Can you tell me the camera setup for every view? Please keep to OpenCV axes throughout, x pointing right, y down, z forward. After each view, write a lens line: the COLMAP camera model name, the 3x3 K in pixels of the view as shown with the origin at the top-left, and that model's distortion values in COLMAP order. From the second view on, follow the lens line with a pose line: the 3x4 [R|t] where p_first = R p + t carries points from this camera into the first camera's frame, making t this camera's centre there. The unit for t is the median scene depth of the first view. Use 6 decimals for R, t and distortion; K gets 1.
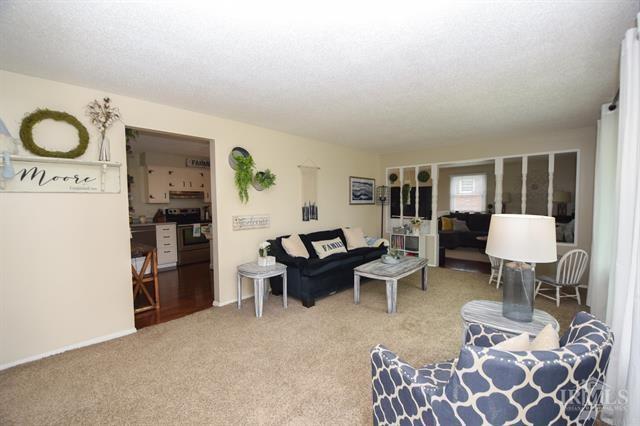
lens RADIAL K [[280.2, 0, 317.4], [0, 280.2, 218.7], [0, 0, 1]] dist [0.002451, -0.013179]
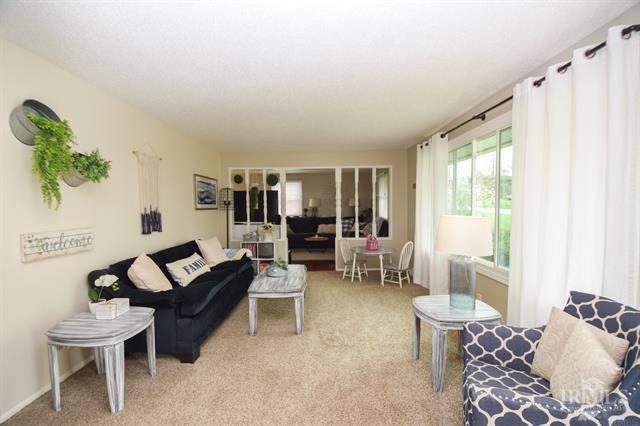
lens RADIAL K [[280.2, 0, 317.4], [0, 280.2, 218.7], [0, 0, 1]] dist [0.002451, -0.013179]
pose [[0.737652, -0.031275, 0.674456, -0.194482], [0.044486, 0.999007, -0.002329, -0.009879], [-0.673714, 0.031722, 0.738311, 0.222963]]
